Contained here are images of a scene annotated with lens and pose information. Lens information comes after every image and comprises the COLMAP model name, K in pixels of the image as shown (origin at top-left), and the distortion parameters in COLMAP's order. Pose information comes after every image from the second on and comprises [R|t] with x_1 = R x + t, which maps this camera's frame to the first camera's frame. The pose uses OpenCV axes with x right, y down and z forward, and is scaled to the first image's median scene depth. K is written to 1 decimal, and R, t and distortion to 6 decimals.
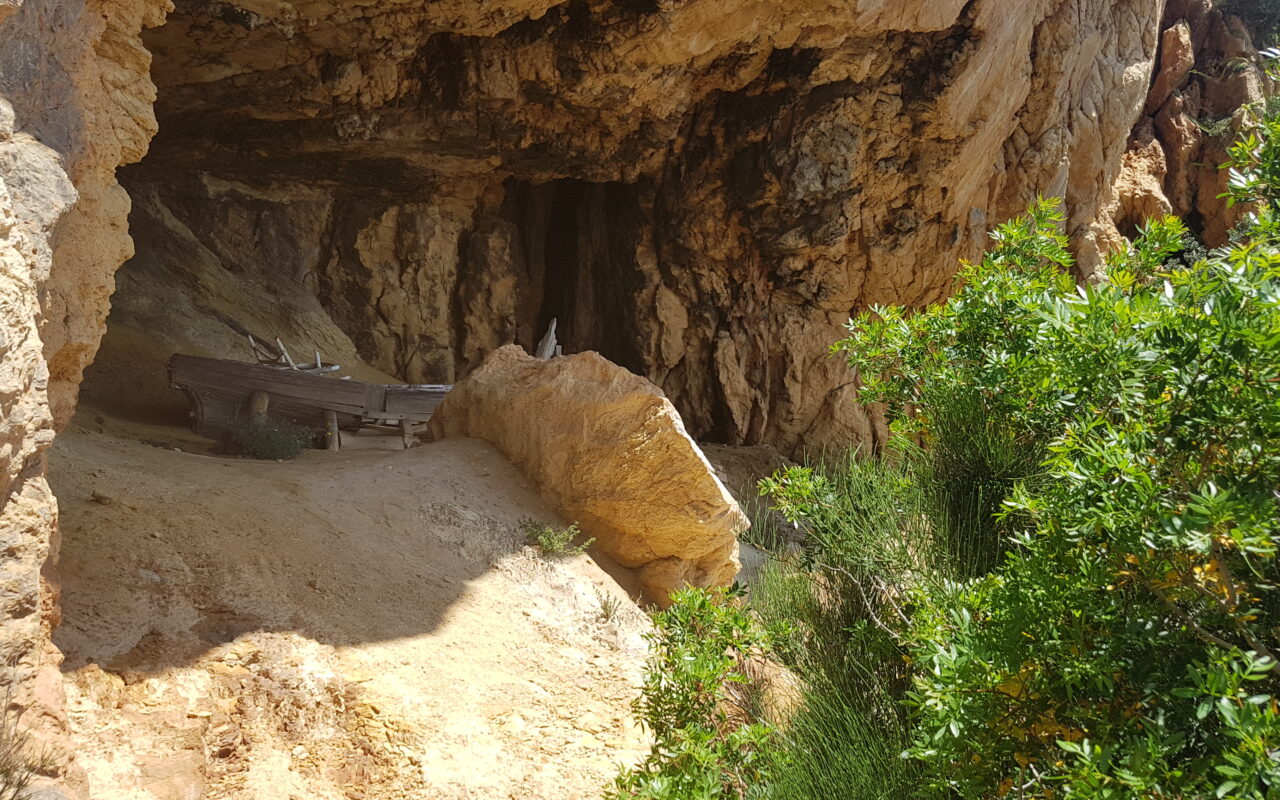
lens RADIAL K [[1108.9, 0, 605.9], [0, 1108.9, 397.2], [0, 0, 1]] dist [0.309912, -0.651774]
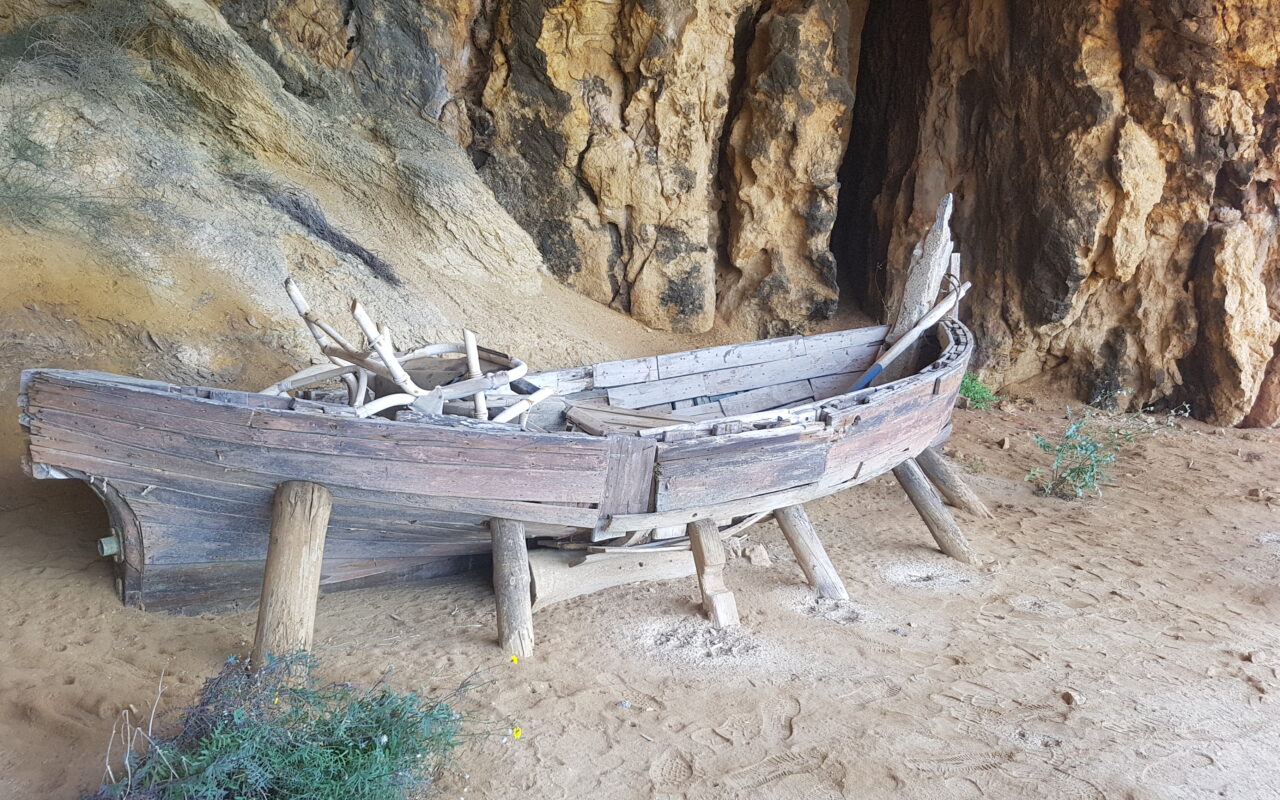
lens RADIAL K [[1107.1, 0, 638.2], [0, 1107.1, 422.2], [0, 0, 1]] dist [0.242595, -0.479816]
pose [[0.994567, 0.025679, -0.100886, -0.123555], [-0.008204, 0.985419, 0.169947, -0.054946], [0.103779, -0.168196, 0.980275, 0.487174]]
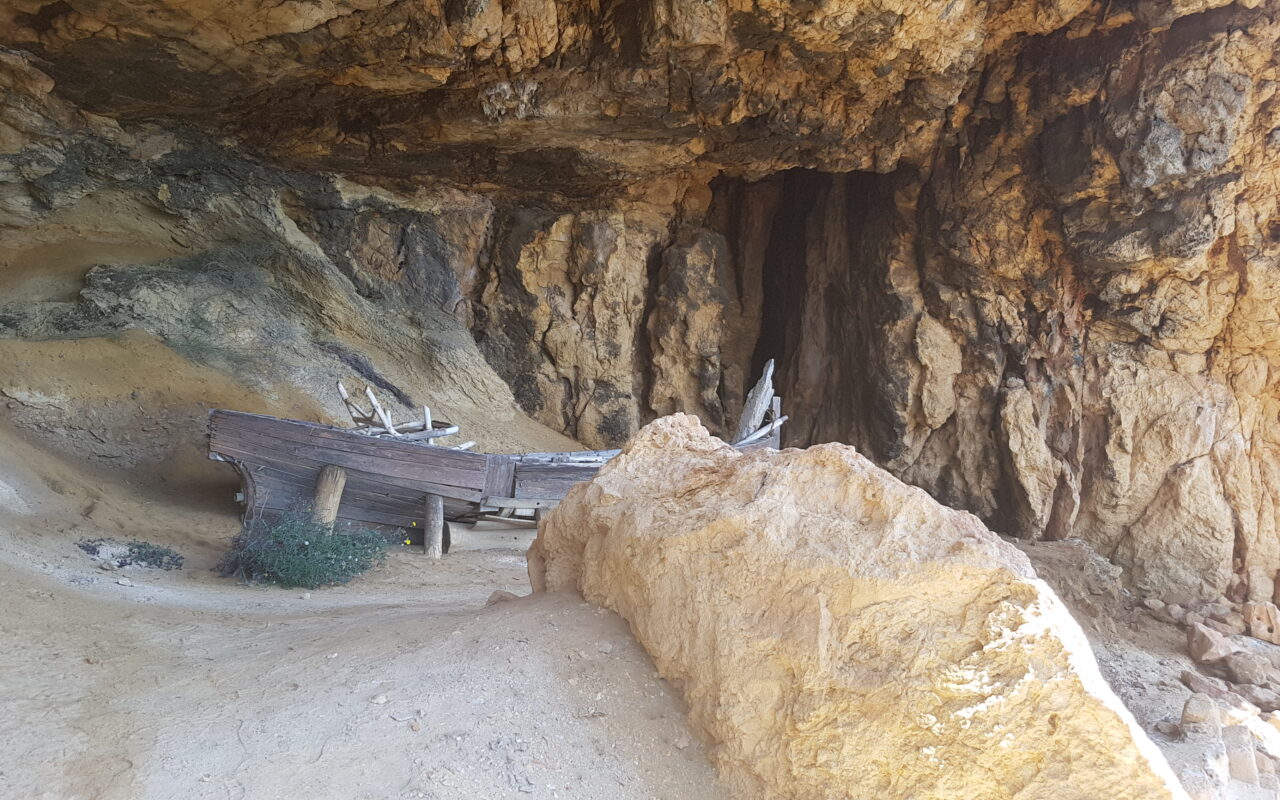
lens RADIAL K [[1108.9, 0, 605.9], [0, 1108.9, 397.2], [0, 0, 1]] dist [0.309912, -0.651774]
pose [[0.980115, 0.017072, -0.197694, -0.007347], [-0.023459, 0.999274, -0.030010, -0.021231], [0.197039, 0.034051, 0.979804, 0.257092]]
